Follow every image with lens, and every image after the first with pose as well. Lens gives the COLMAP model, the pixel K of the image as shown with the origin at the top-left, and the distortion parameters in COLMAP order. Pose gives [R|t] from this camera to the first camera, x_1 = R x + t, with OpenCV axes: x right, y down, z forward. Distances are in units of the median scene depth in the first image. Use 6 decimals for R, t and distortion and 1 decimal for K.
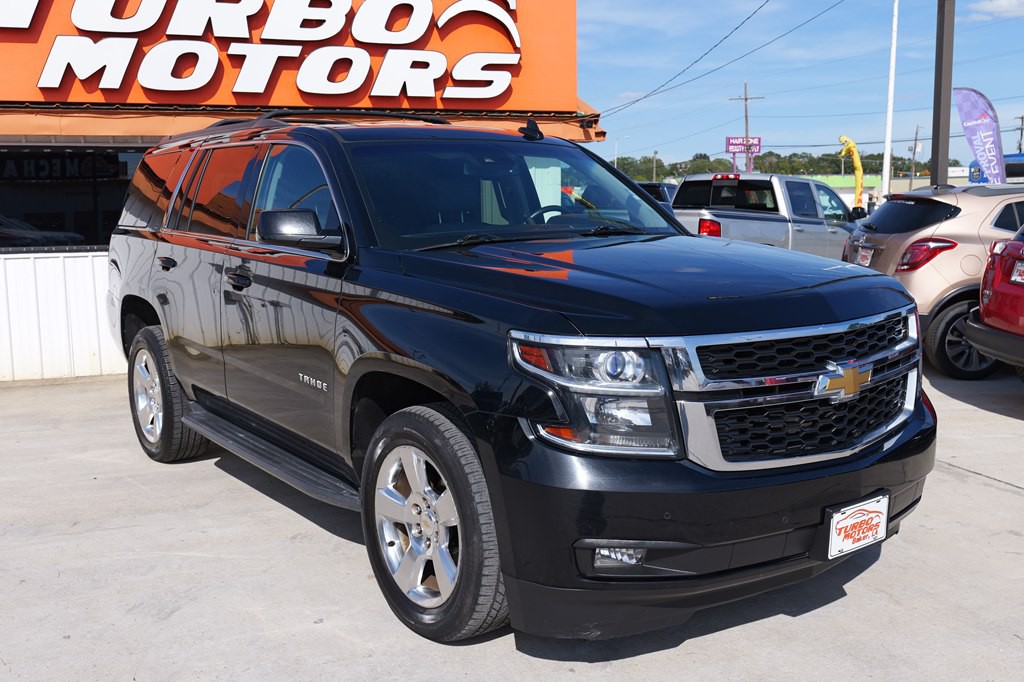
lens RADIAL K [[962.8, 0, 509.5], [0, 962.8, 341.2], [0, 0, 1]] dist [0.003553, -0.000717]
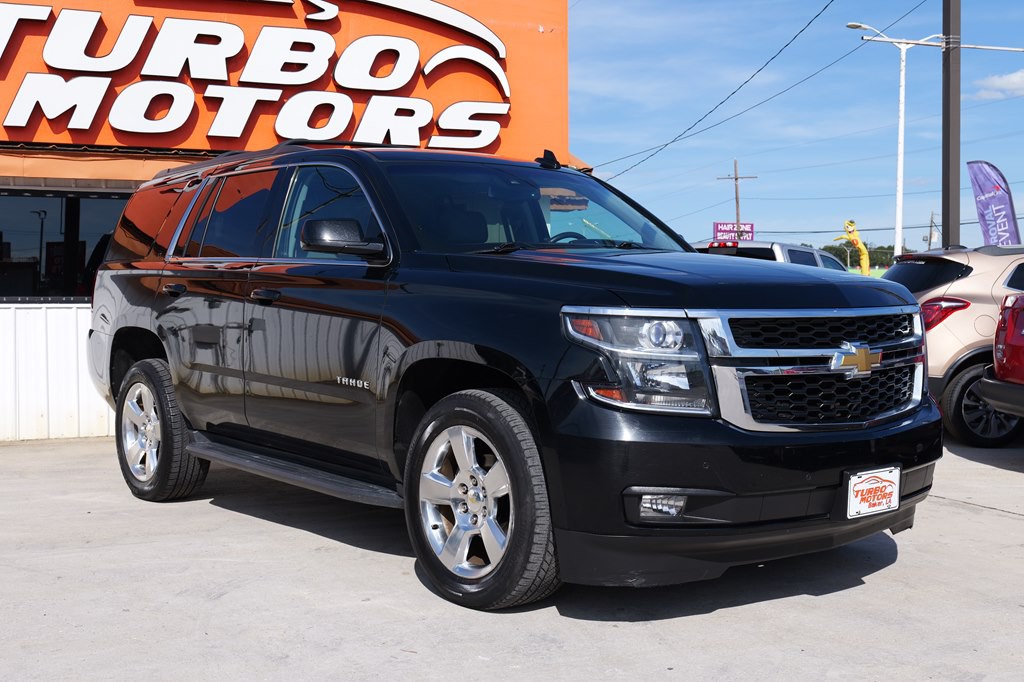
lens RADIAL K [[1159.7, 0, 505.8], [0, 1159.7, 338.6], [0, 0, 1]] dist [0.004141, -0.002393]
pose [[0.999067, 0.009231, 0.042199, -0.042901], [-0.004604, 0.994091, -0.108454, 0.060766], [-0.042951, 0.108158, 0.993205, -0.118403]]
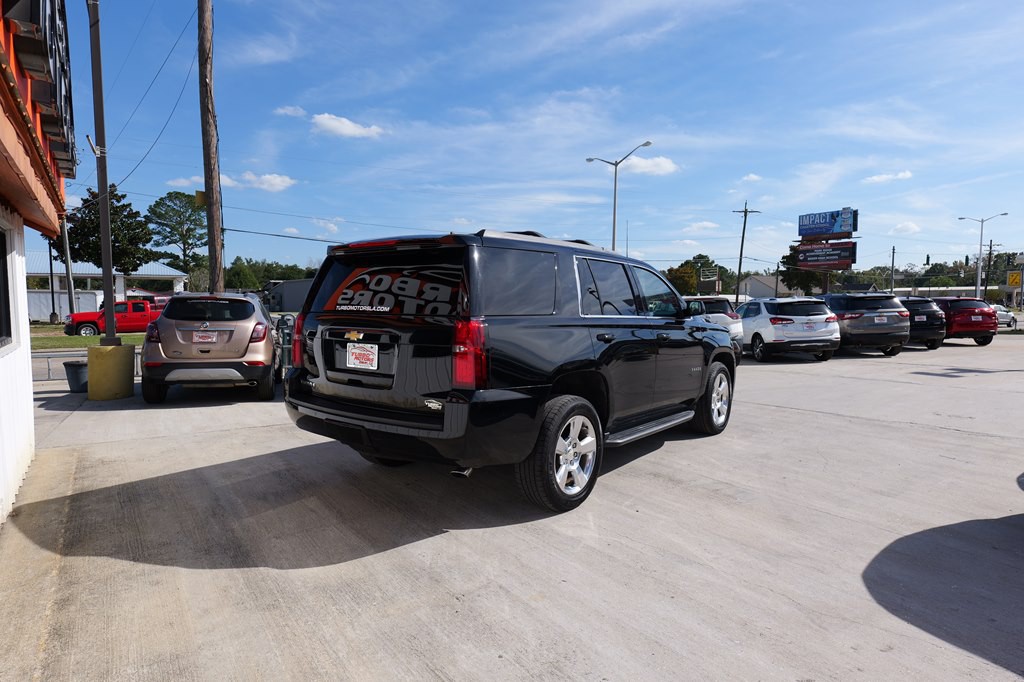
lens RADIAL K [[596.2, 0, 512.9], [0, 596.2, 343.0], [0, 0, 1]] dist [-0.012168, 0.001140]
pose [[-0.264704, -0.053973, 0.962818, -0.727088], [0.137998, 0.986036, 0.093214, -0.109029], [-0.954405, 0.157542, -0.253560, 0.854413]]
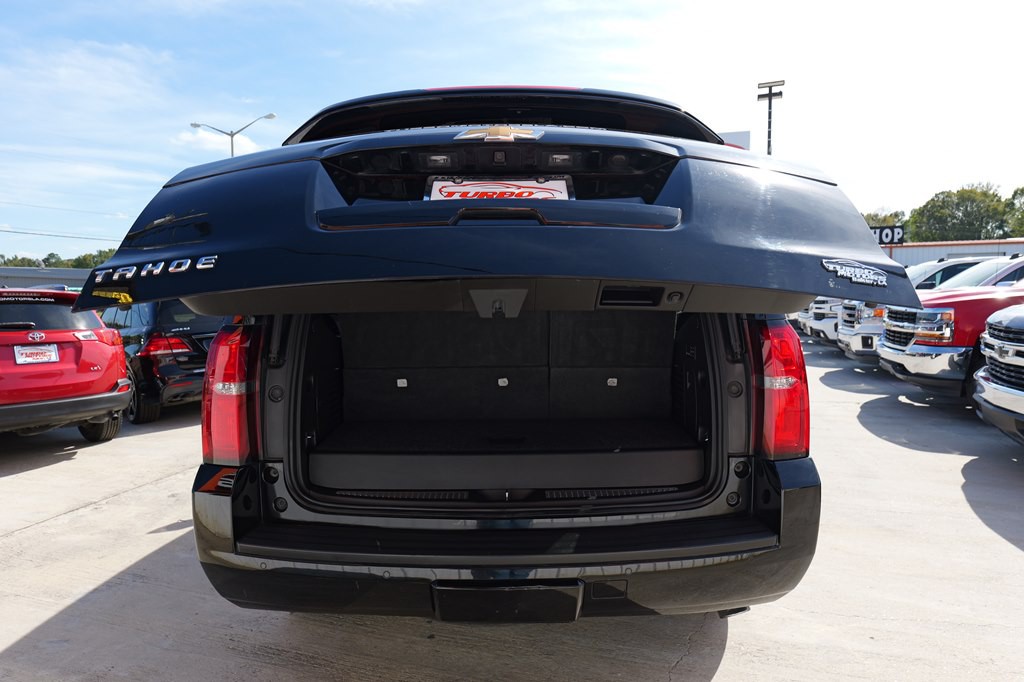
lens RADIAL K [[596.2, 0, 512.9], [0, 596.2, 343.0], [0, 0, 1]] dist [-0.012168, 0.001140]
pose [[-0.801228, -0.030231, 0.597595, -0.366030], [0.108023, 0.975005, 0.194155, -0.138413], [-0.588528, 0.220116, -0.777936, 1.008536]]
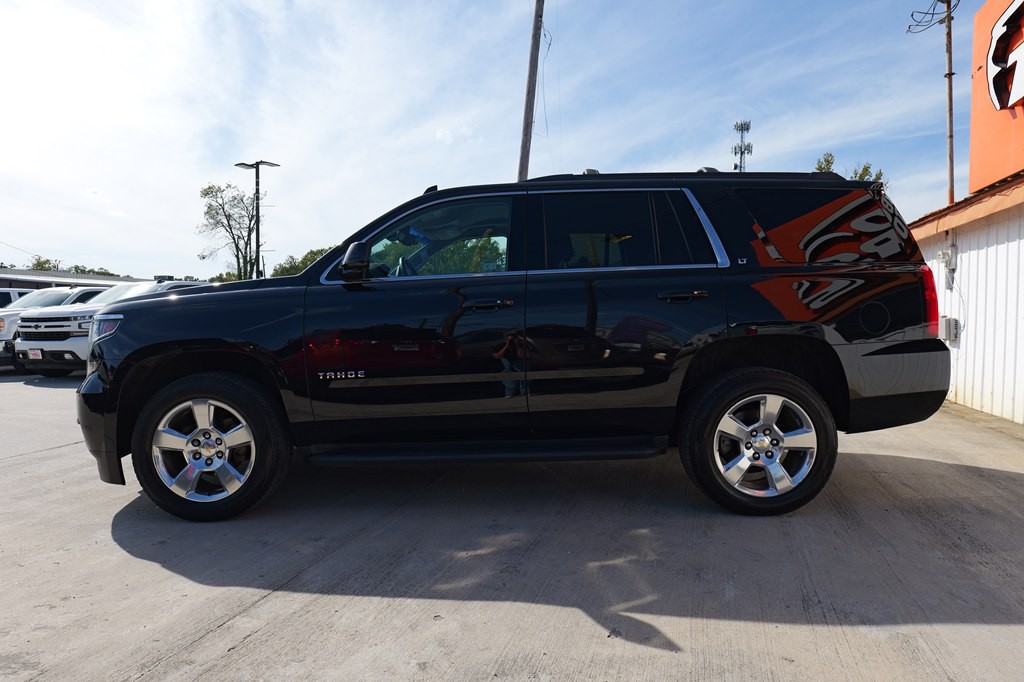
lens RADIAL K [[596.2, 0, 512.9], [0, 596.2, 343.0], [0, 0, 1]] dist [-0.012168, 0.001140]
pose [[-0.600795, 0.048899, -0.797906, 0.340193], [-0.098509, 0.985991, 0.134599, -0.086021], [0.793311, 0.159467, -0.587562, 0.920873]]
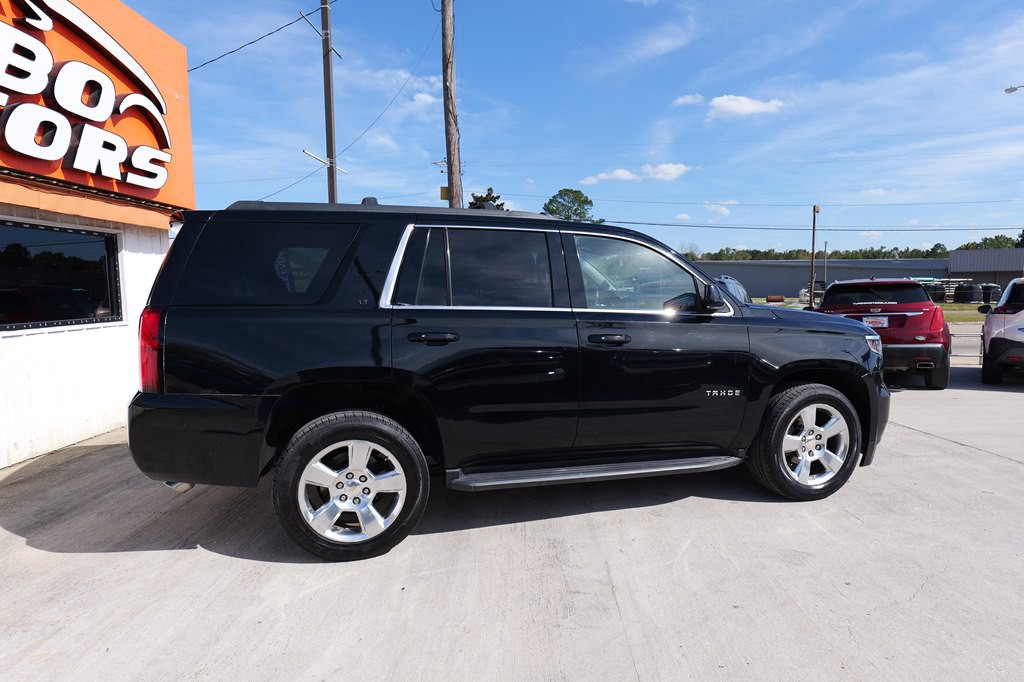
lens RADIAL K [[595.5, 0, 511.2], [0, 595.5, 340.5], [0, 0, 1]] dist [-0.011340, 0.001297]
pose [[0.350494, -0.072957, 0.933719, -0.571841], [0.131719, 0.990892, 0.027981, -0.053714], [-0.927256, 0.113182, 0.356912, 0.448529]]
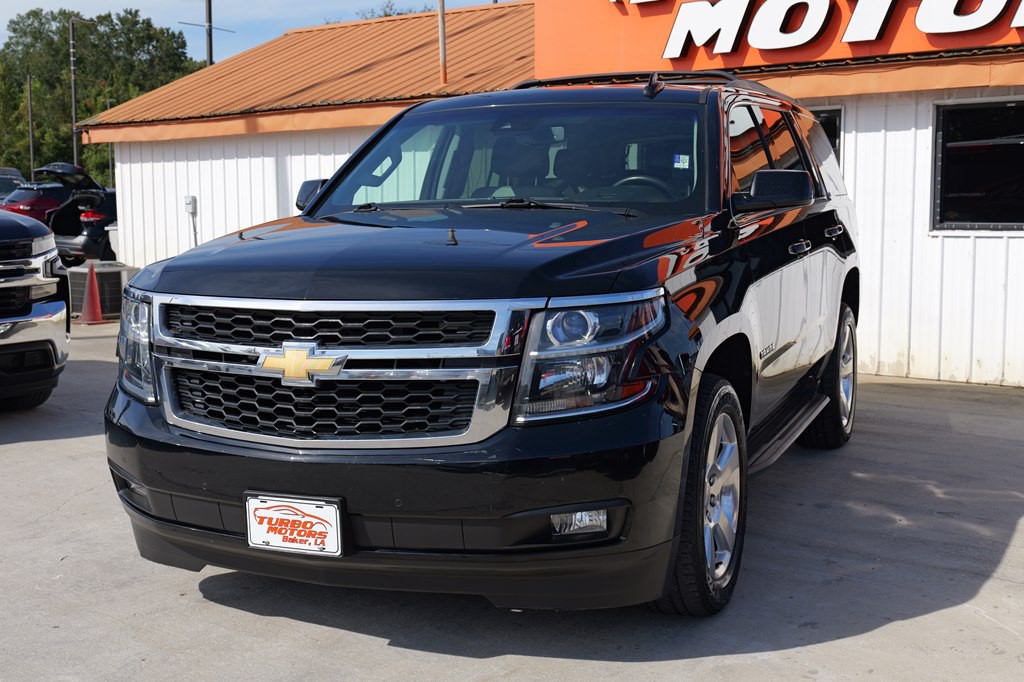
lens RADIAL K [[1288.5, 0, 508.6], [0, 1288.5, 343.7], [0, 0, 1]] dist [0.003261, -0.003631]
pose [[0.509113, 0.105730, -0.854181, 0.553126], [-0.118752, 0.991564, 0.051956, -0.024208], [0.852468, 0.074984, 0.517374, 0.198023]]
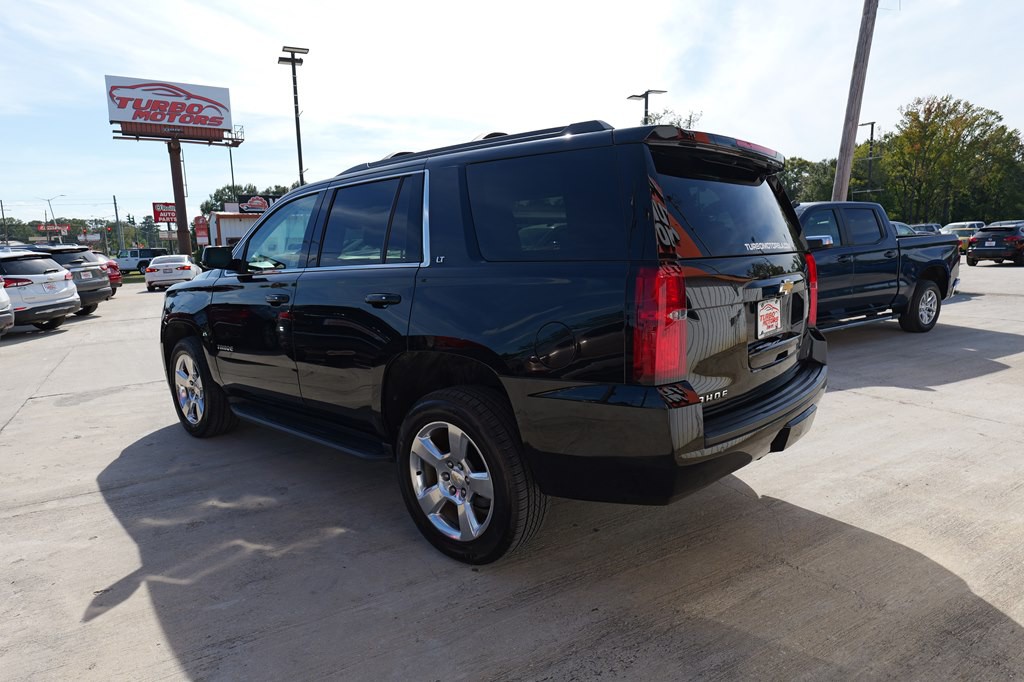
lens RADIAL K [[596.2, 0, 512.9], [0, 596.2, 343.0], [0, 0, 1]] dist [-0.012168, 0.001140]
pose [[-0.978849, 0.067726, -0.193048, -0.038455], [0.006941, 0.954066, 0.299516, -0.155081], [0.204466, 0.291841, -0.934357, 1.126374]]
